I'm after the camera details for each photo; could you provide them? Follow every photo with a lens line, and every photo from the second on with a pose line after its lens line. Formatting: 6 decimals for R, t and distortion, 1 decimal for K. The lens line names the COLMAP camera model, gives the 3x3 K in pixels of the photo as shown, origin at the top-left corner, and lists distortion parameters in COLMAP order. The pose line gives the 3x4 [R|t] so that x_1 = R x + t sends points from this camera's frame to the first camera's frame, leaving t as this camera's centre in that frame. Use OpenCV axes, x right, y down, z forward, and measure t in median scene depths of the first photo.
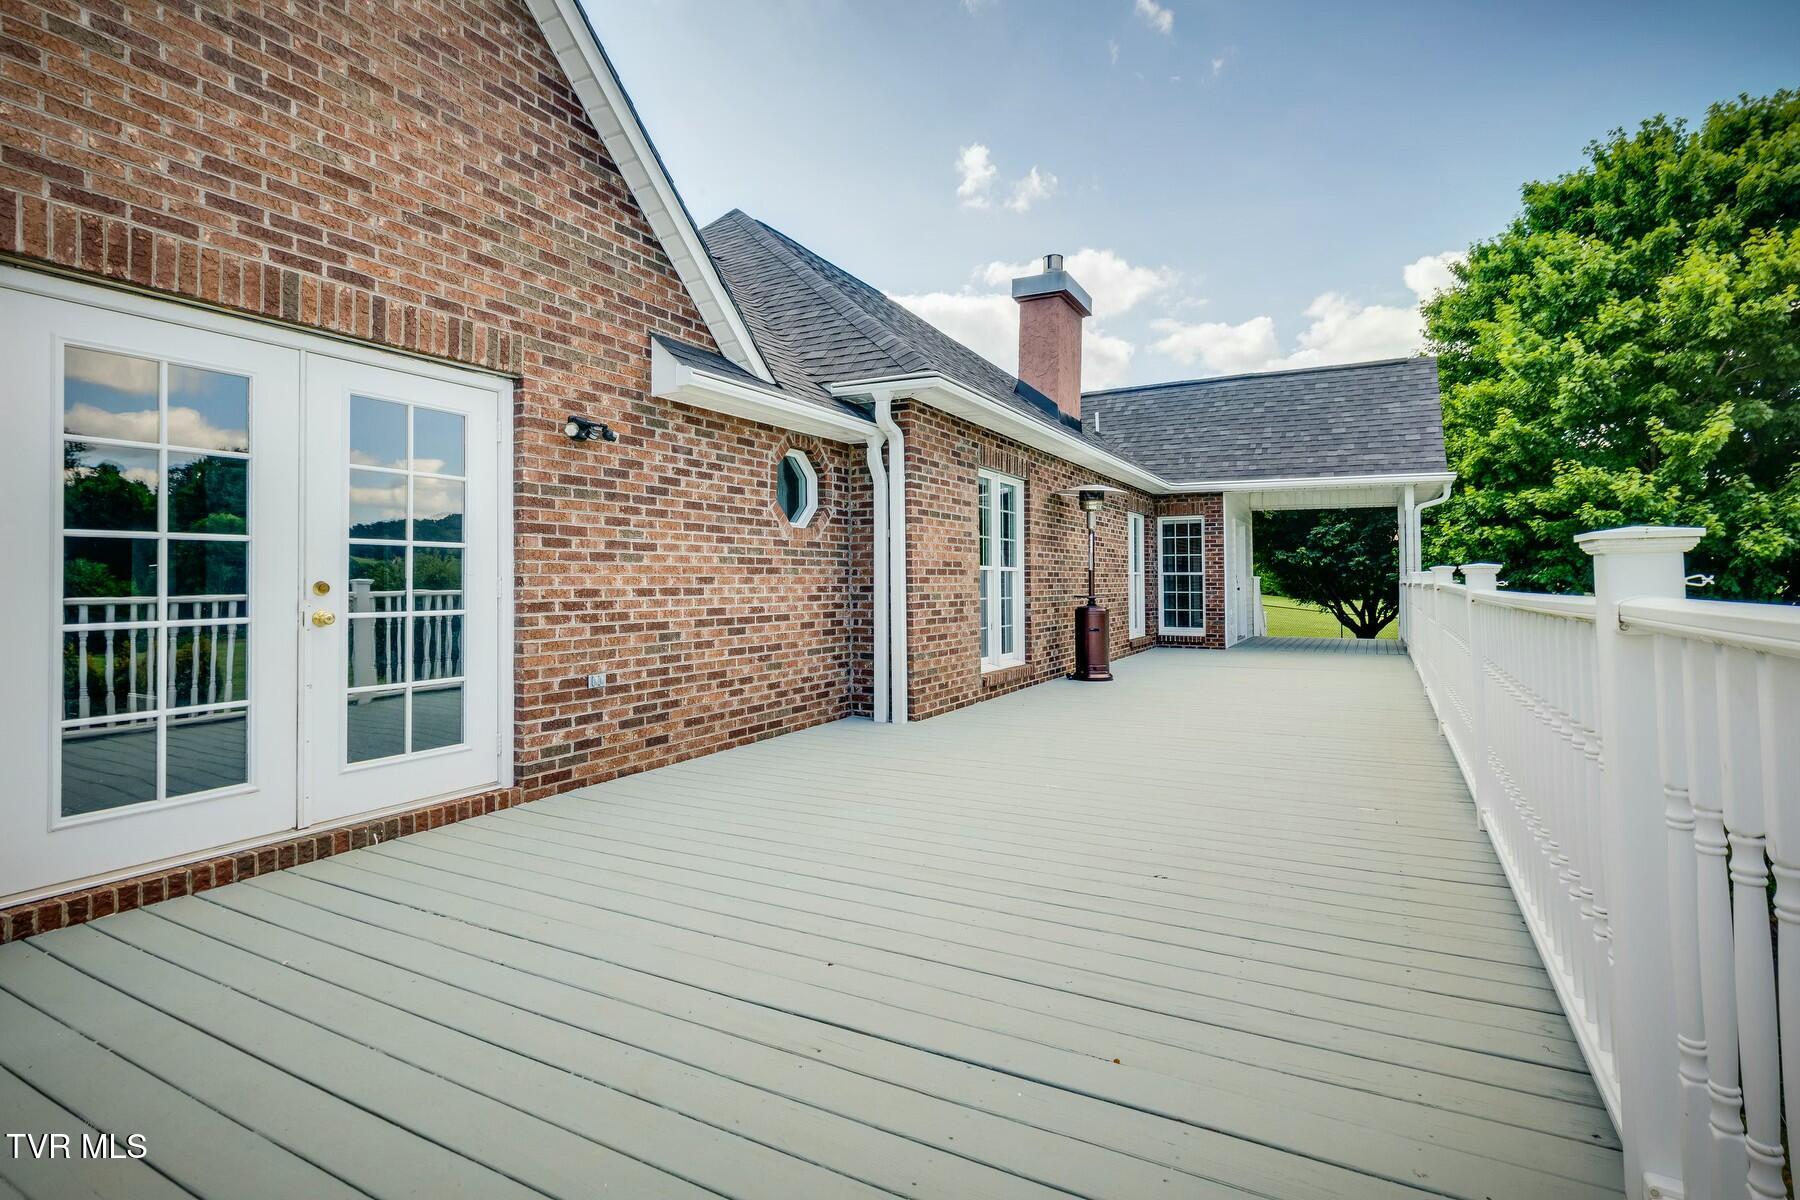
lens RADIAL K [[831.8, 0, 931.9], [0, 831.8, 562.5], [0, 0, 1]] dist [0.001108, -0.000491]
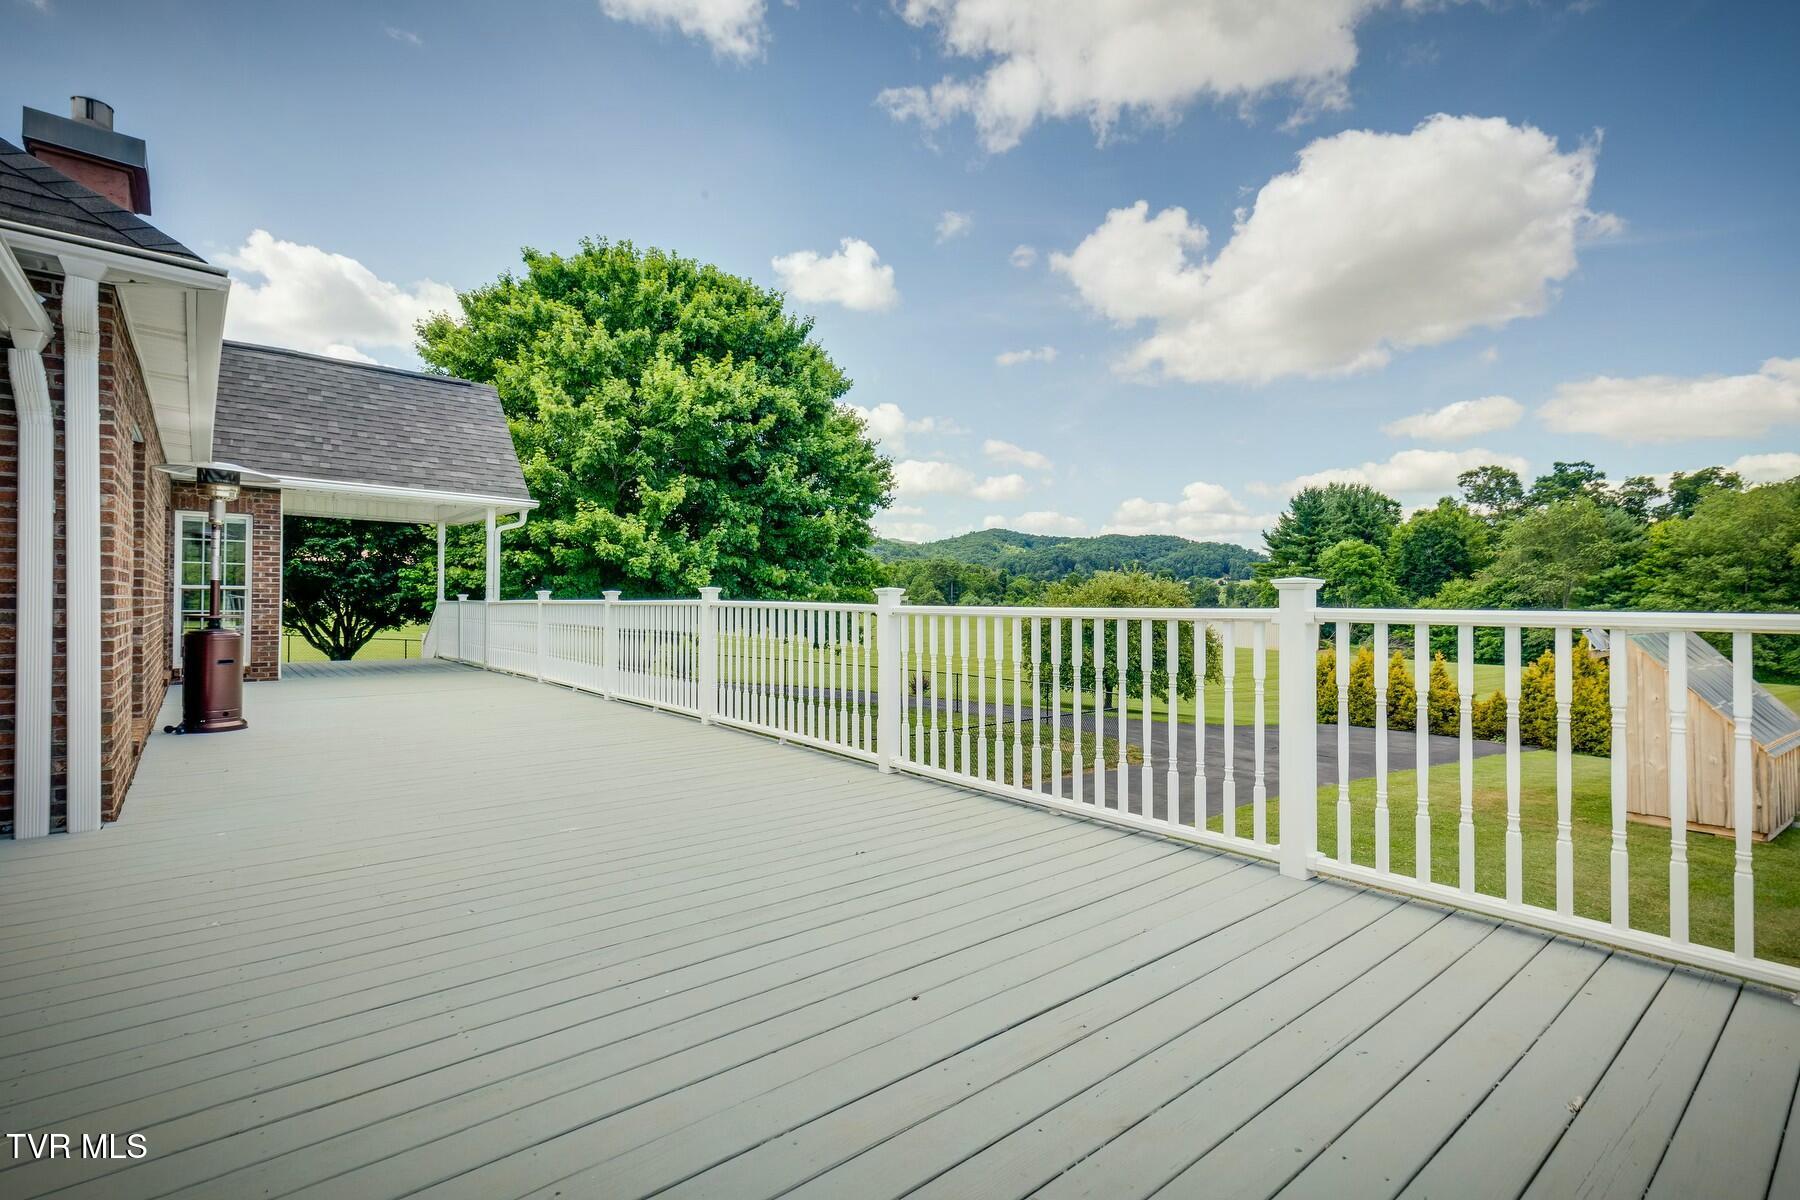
lens RADIAL K [[831.8, 0, 896.3], [0, 831.8, 606.6], [0, 0, 1]] dist [0.001108, -0.000491]
pose [[0.385614, 0.002483, 0.922657, -0.172060], [-0.030396, 0.999488, 0.010014, 0.004908], [-0.922159, -0.031907, 0.385492, 0.115005]]
